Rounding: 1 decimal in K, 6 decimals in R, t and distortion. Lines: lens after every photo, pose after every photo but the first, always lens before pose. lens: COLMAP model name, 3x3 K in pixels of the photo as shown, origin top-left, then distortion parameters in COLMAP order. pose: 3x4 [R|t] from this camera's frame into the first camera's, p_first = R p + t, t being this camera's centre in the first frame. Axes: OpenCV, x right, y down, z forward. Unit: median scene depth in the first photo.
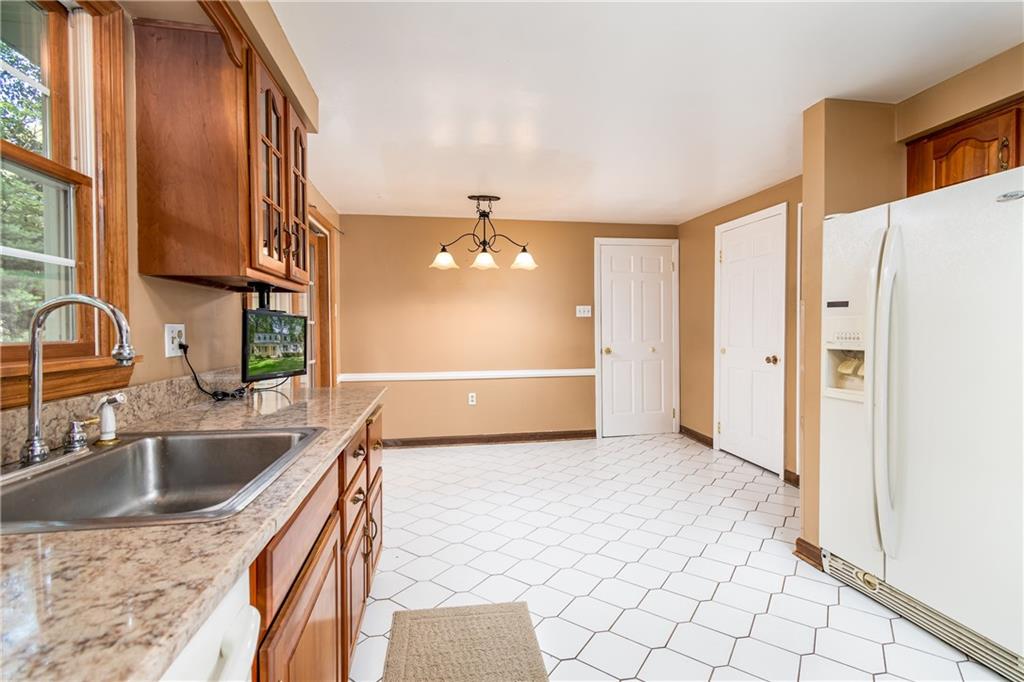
lens RADIAL K [[455.9, 0, 510.6], [0, 455.9, 332.2], [0, 0, 1]] dist [0.000695, -0.000176]
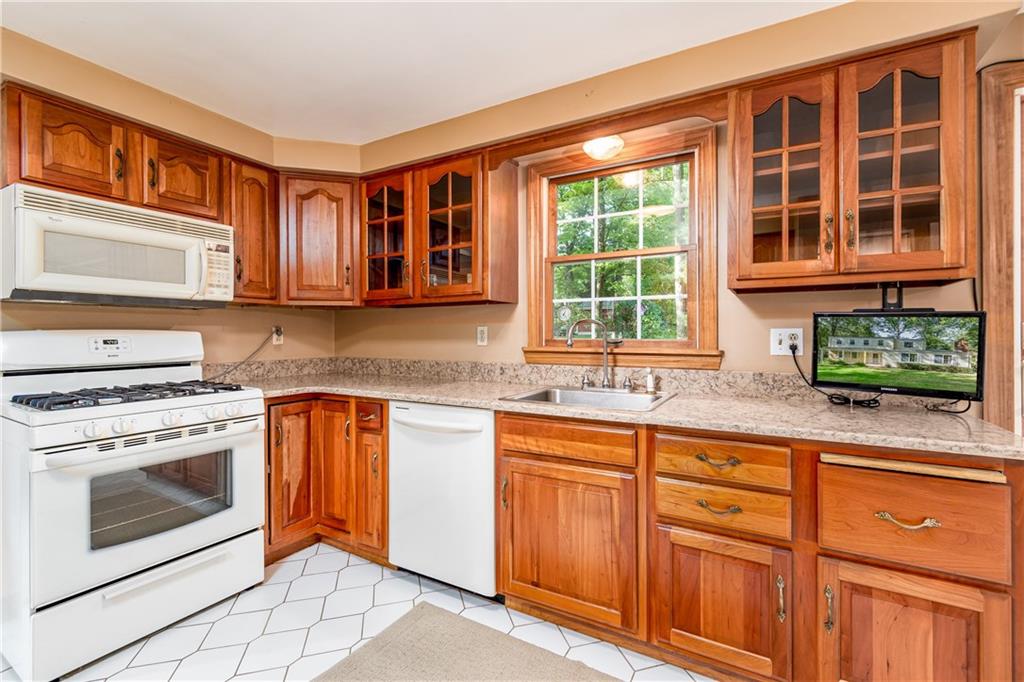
lens RADIAL K [[455.9, 0, 510.6], [0, 455.9, 332.2], [0, 0, 1]] dist [0.000695, -0.000176]
pose [[-0.624654, 0.002288, -0.780898, 0.496475], [-0.002781, 0.999983, 0.005155, -0.008890], [0.780896, 0.005392, -0.624637, 0.904662]]
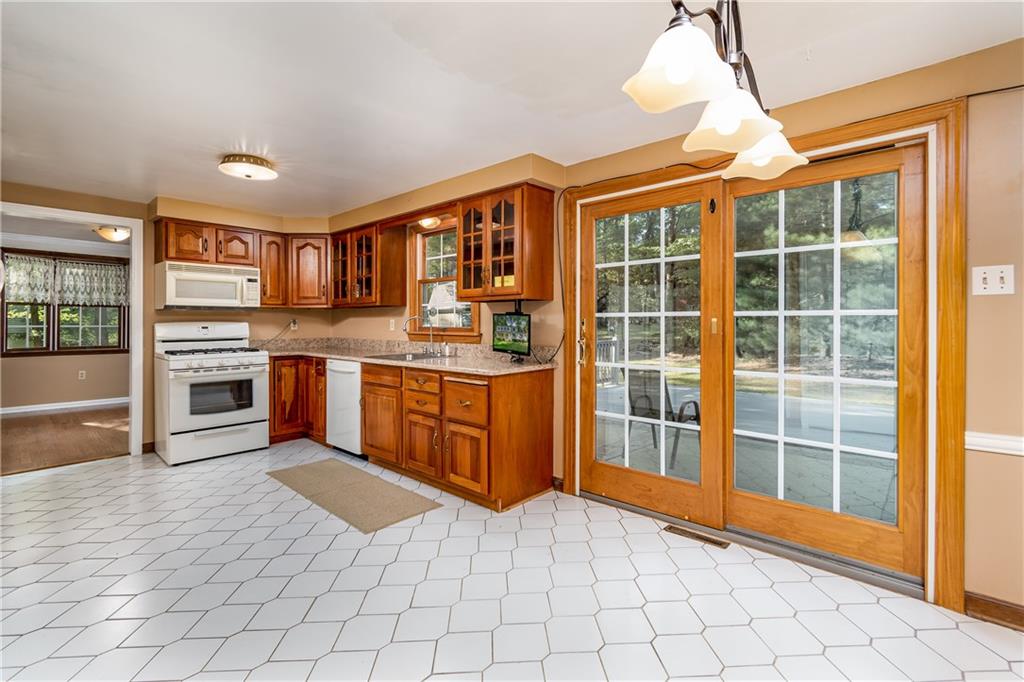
lens RADIAL K [[469.0, 0, 512.6], [0, 469.0, 323.6], [0, 0, 1]] dist [0.000126, 0.000049]
pose [[-0.781820, 0.004987, -0.623484, 0.501371], [-0.001996, 0.999943, 0.010501, -0.023389], [0.623501, 0.009455, -0.781765, 2.153183]]
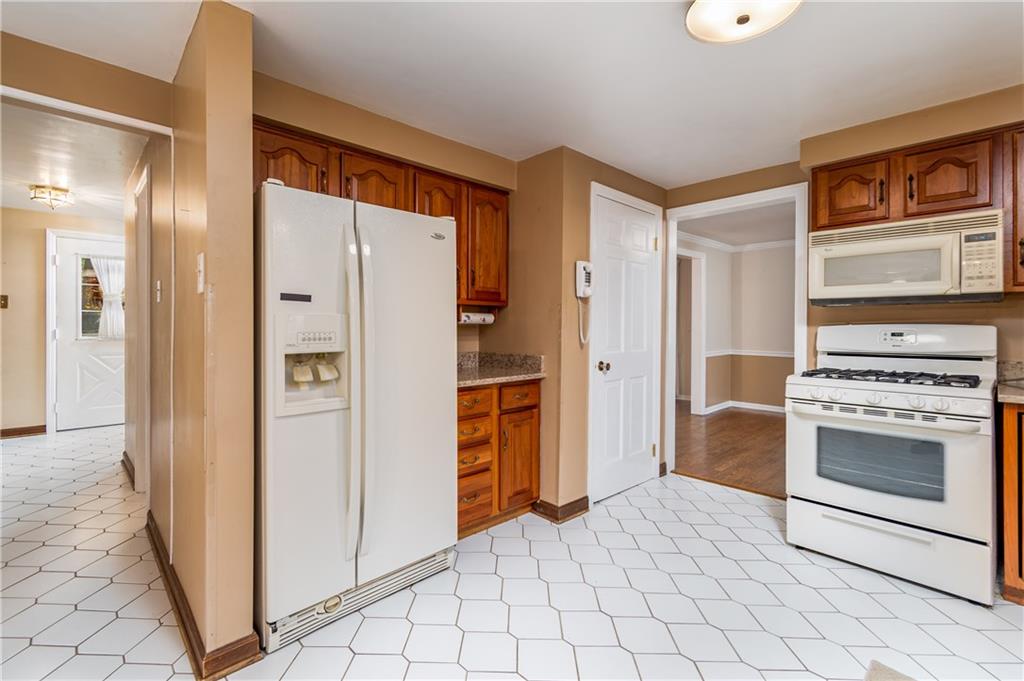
lens RADIAL K [[455.9, 0, 510.6], [0, 455.9, 331.7], [0, 0, 1]] dist [0.000695, -0.000176]
pose [[-0.566184, -0.006824, 0.824251, -0.152815], [0.006181, 0.999902, 0.012524, -0.008541], [-0.824256, 0.012186, -0.566086, 1.132201]]
